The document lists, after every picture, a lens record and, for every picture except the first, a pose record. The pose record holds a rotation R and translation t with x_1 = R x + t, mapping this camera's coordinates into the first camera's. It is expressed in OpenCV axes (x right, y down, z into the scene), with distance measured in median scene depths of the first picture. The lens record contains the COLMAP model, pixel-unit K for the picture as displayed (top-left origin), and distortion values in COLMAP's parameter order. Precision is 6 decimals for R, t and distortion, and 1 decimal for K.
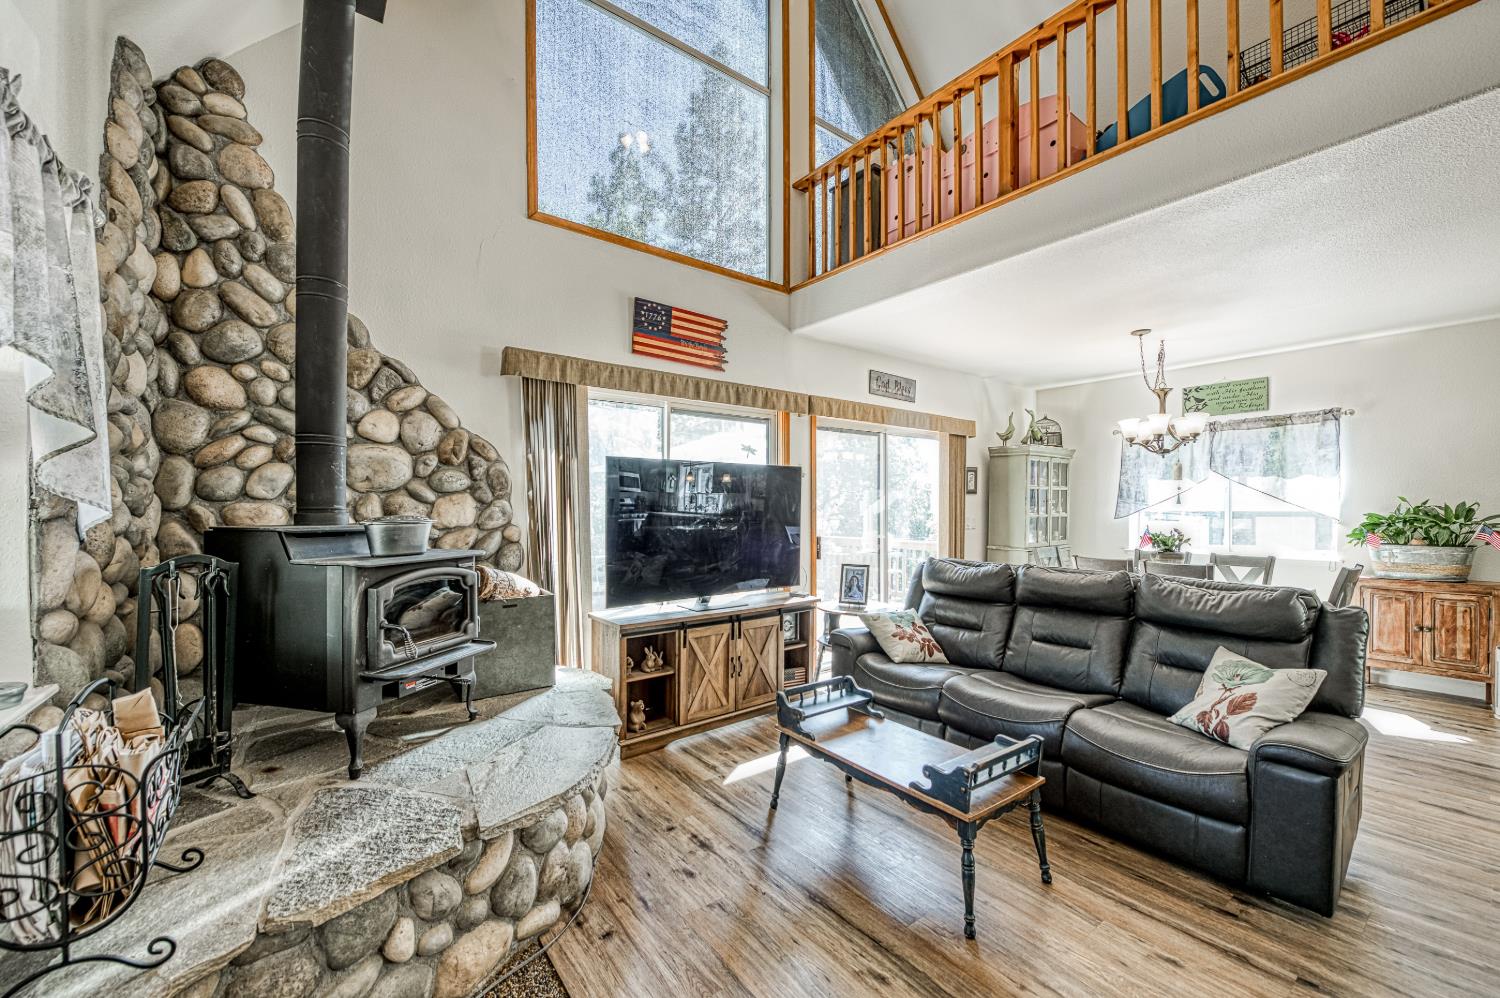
lens RADIAL K [[594.2, 0, 754.7], [0, 594.2, 506.1], [0, 0, 1]] dist [-0.008505, -0.000248]
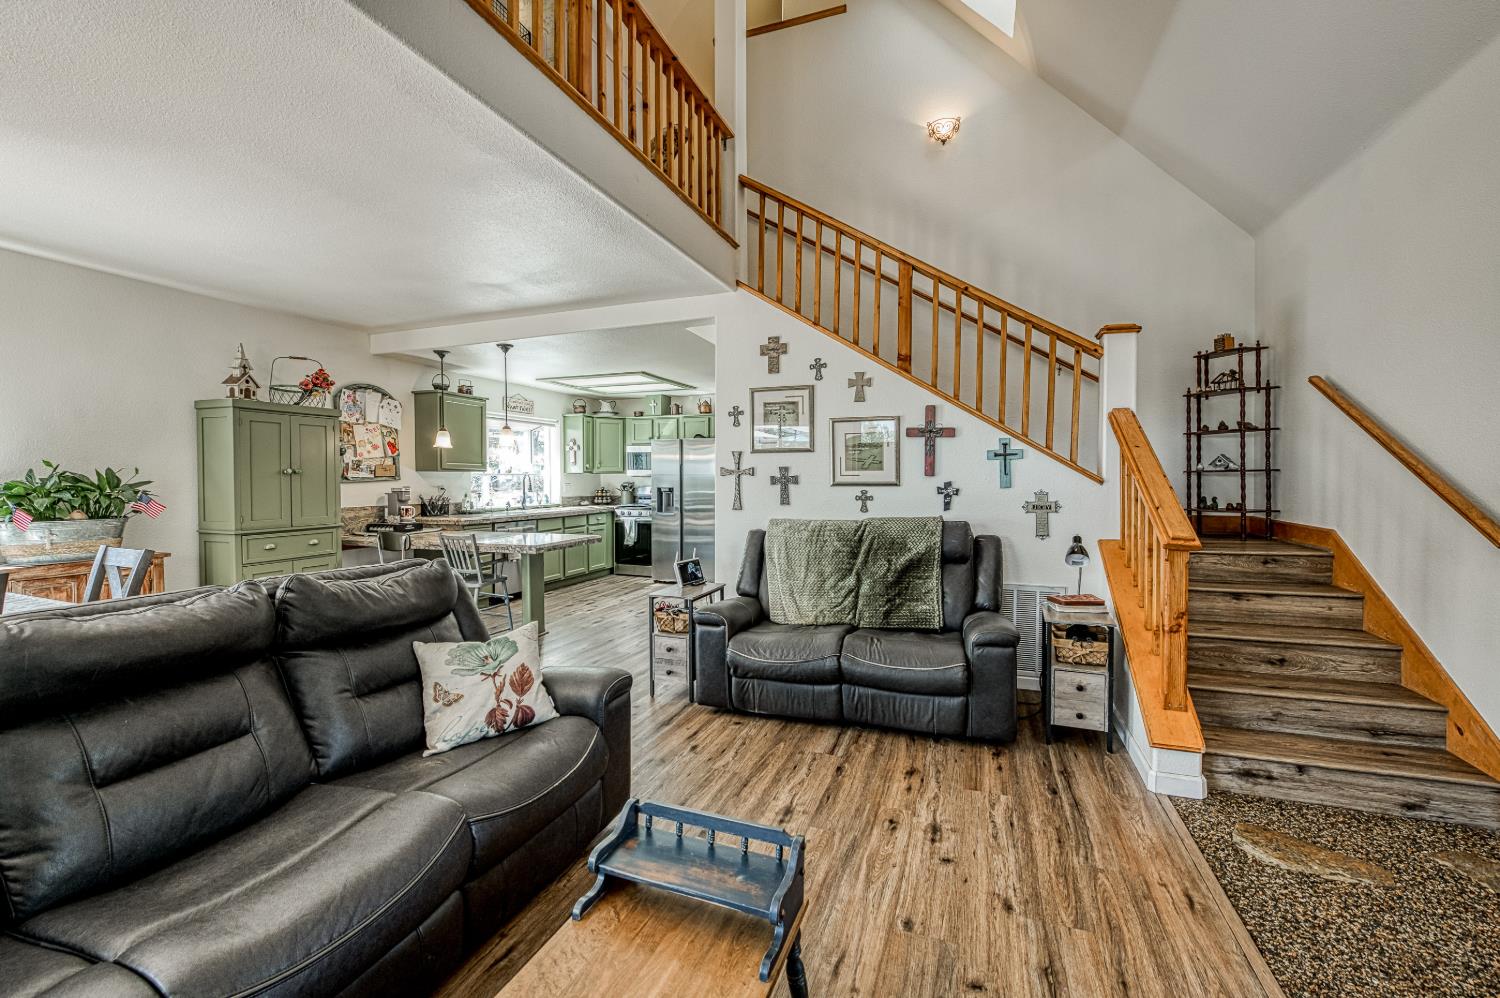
lens RADIAL K [[589.4, 0, 763.2], [0, 589.4, 491.4], [0, 0, 1]] dist [-0.007186, -0.000518]
pose [[-0.554420, -0.020775, 0.831978, -0.128978], [-0.002495, 0.999725, 0.023301, 0.006345], [-0.832233, 0.010843, -0.554319, 0.839572]]
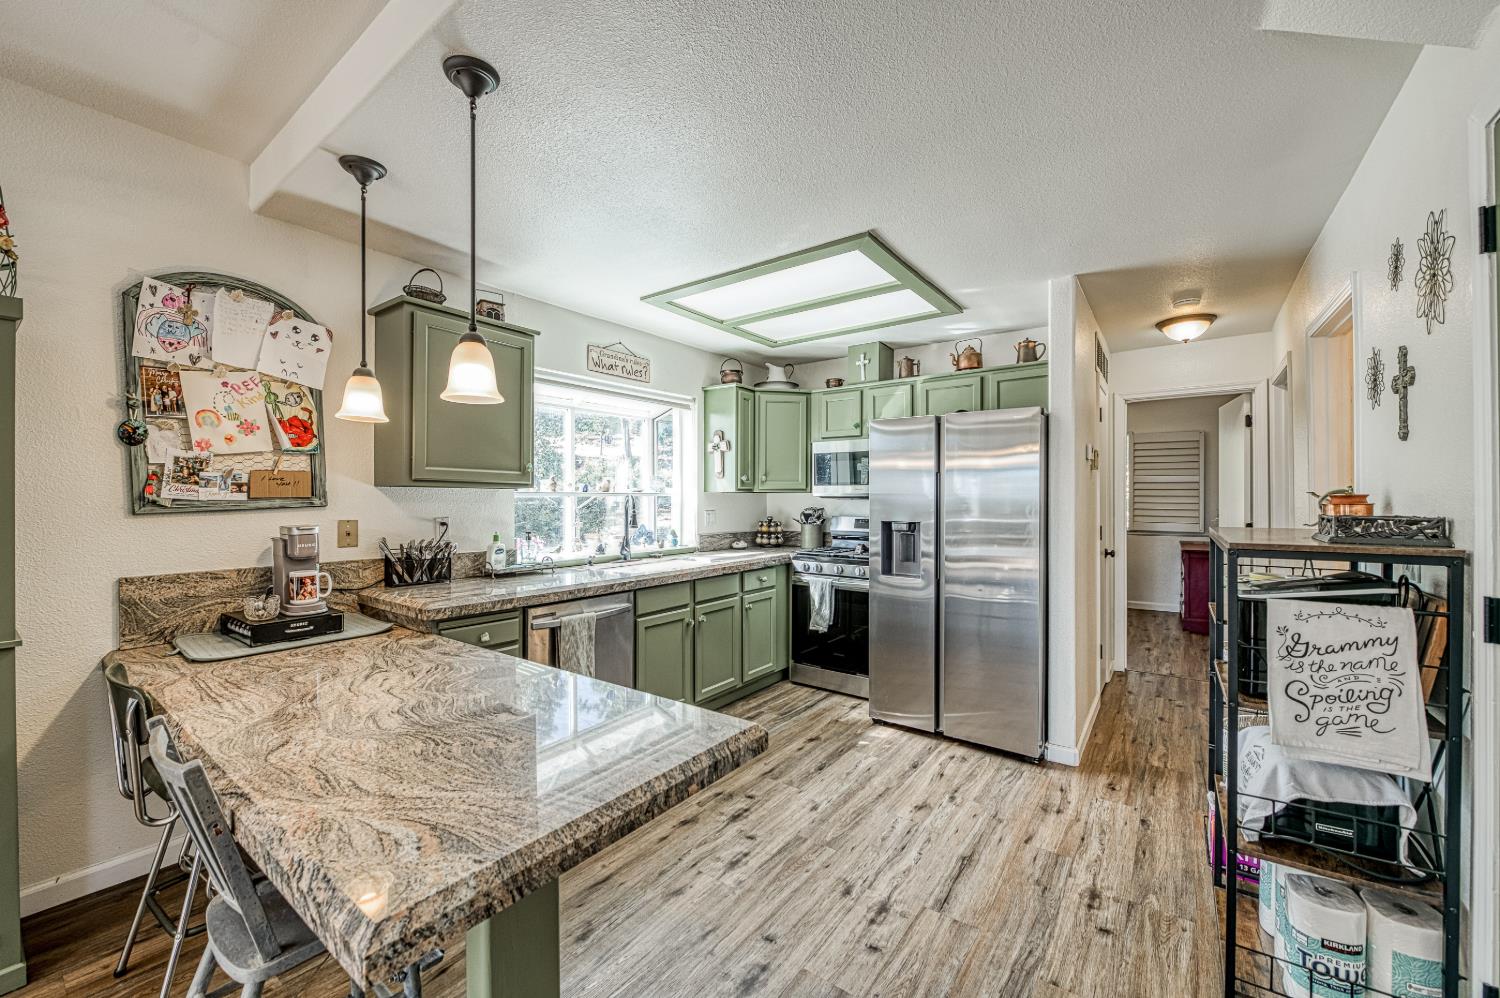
lens RADIAL K [[587.0, 0, 752.1], [0, 587.0, 496.9], [0, 0, 1]] dist [-0.004137, -0.000683]
pose [[-0.291192, 0.001508, 0.956663, 1.068683], [-0.003614, 0.999990, -0.002676, 0.004207], [-0.956658, -0.004237, -0.291184, 0.447504]]
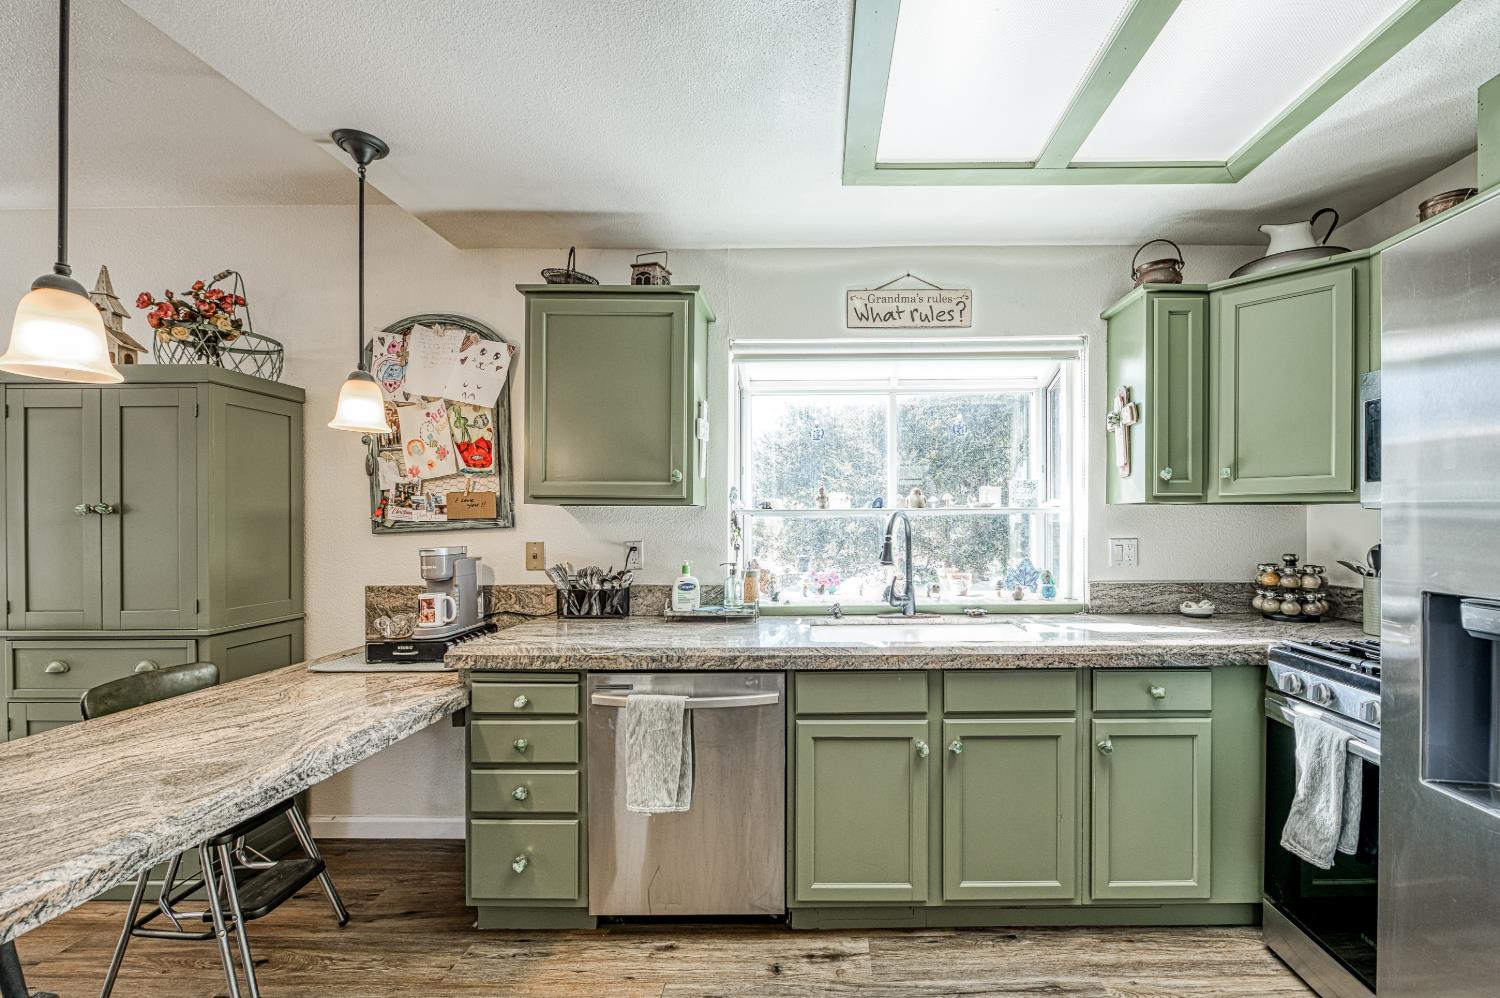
lens RADIAL K [[608.3, 0, 821.6], [0, 608.3, 520.4], [0, 0, 1]] dist [-0.003975, -0.000542]
pose [[0.596693, -0.003653, 0.802461, 1.595031], [0.002664, 0.999993, 0.002572, 0.006810], [-0.802465, 0.000603, 0.596699, -0.035021]]
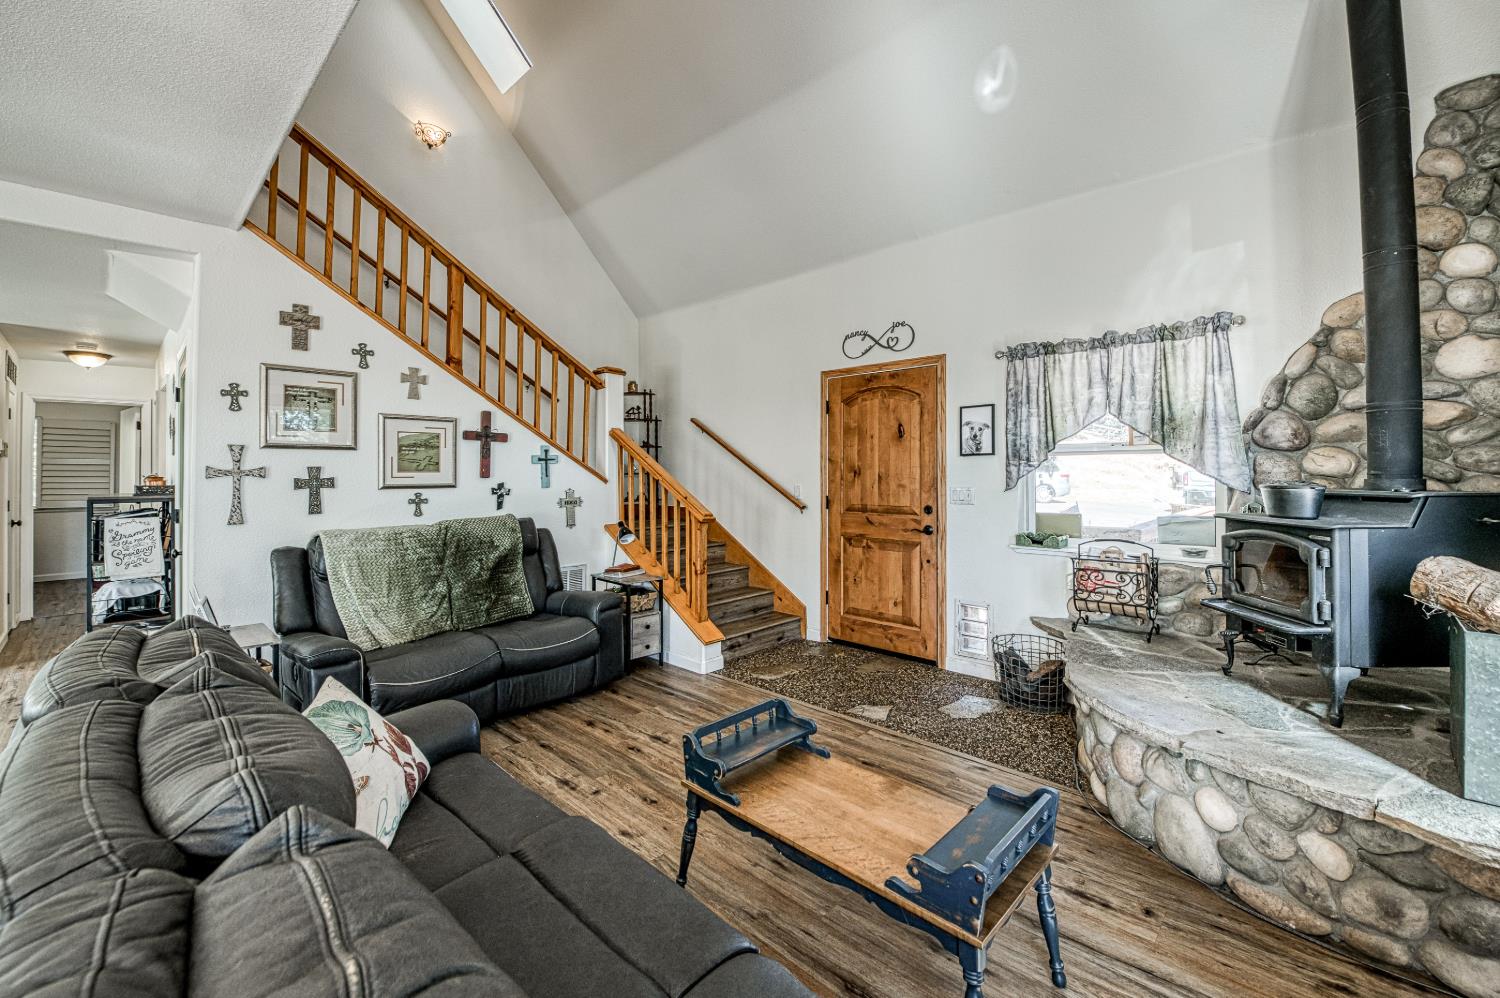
lens RADIAL K [[611.3, 0, 750.6], [0, 611.3, 467.6], [0, 0, 1]] dist [-0.020213, -0.000190]
pose [[-0.984894, -0.000034, -0.173156, 0.353786], [0.003048, 0.999842, -0.017533, 0.005178], [0.173129, -0.017796, -0.984738, 1.289484]]
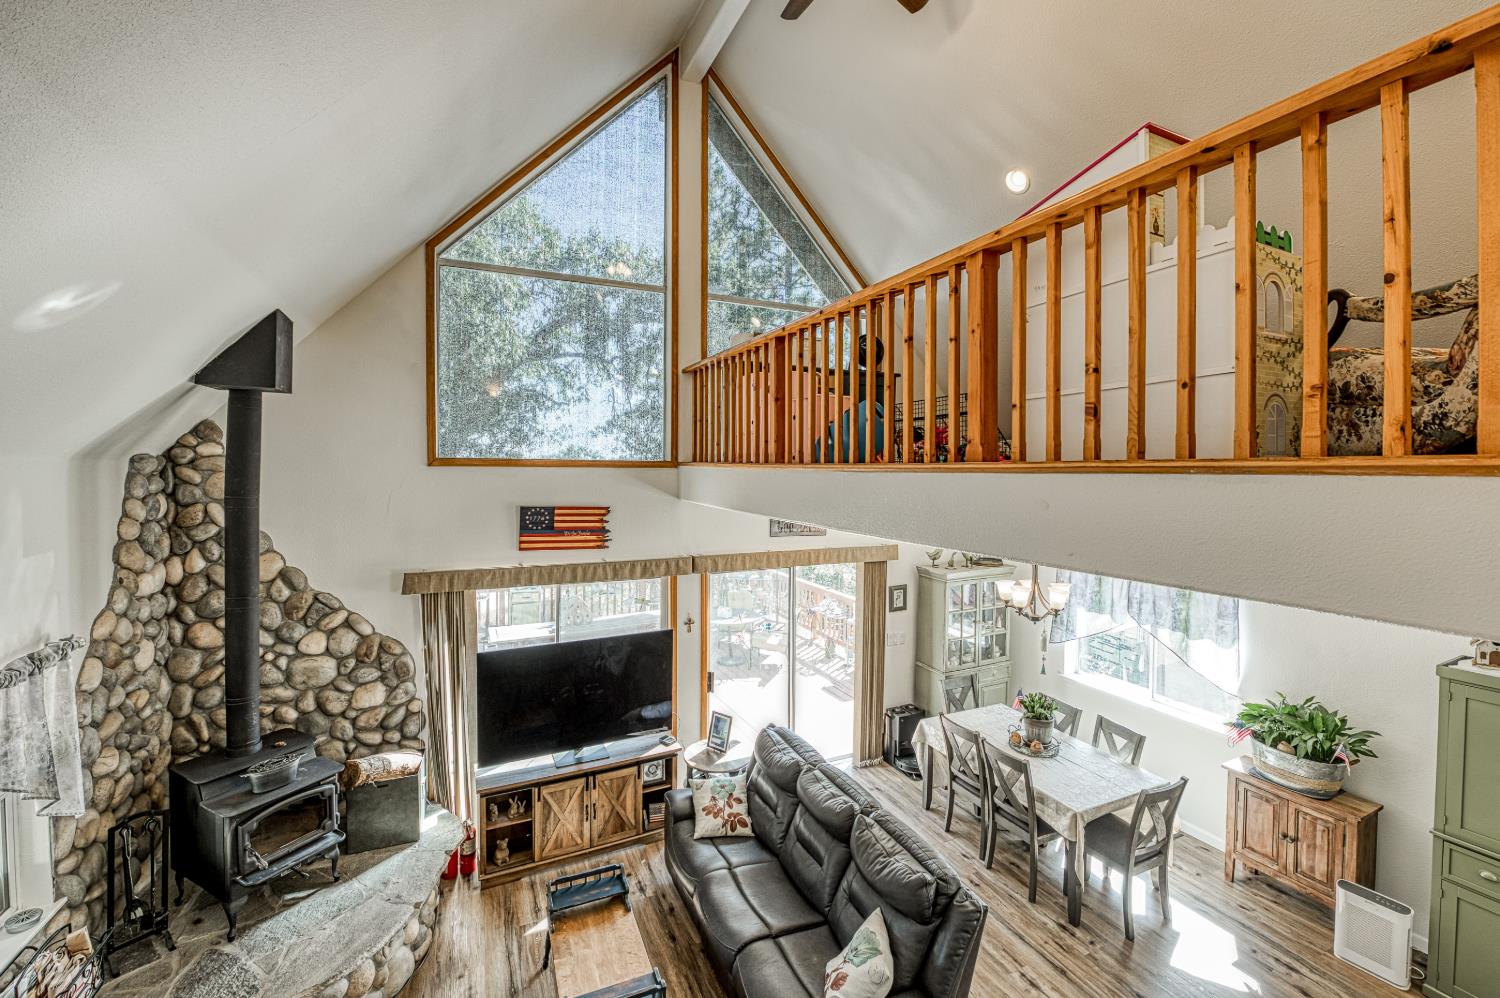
lens RADIAL K [[611.3, 0, 750.6], [0, 611.3, 467.6], [0, 0, 1]] dist [-0.020213, -0.000190]
pose [[0.976417, 0.003505, -0.215866, 0.634933], [-0.003206, 0.999993, 0.001733, -0.505389], [0.215870, -0.001000, 0.976422, -0.173859]]
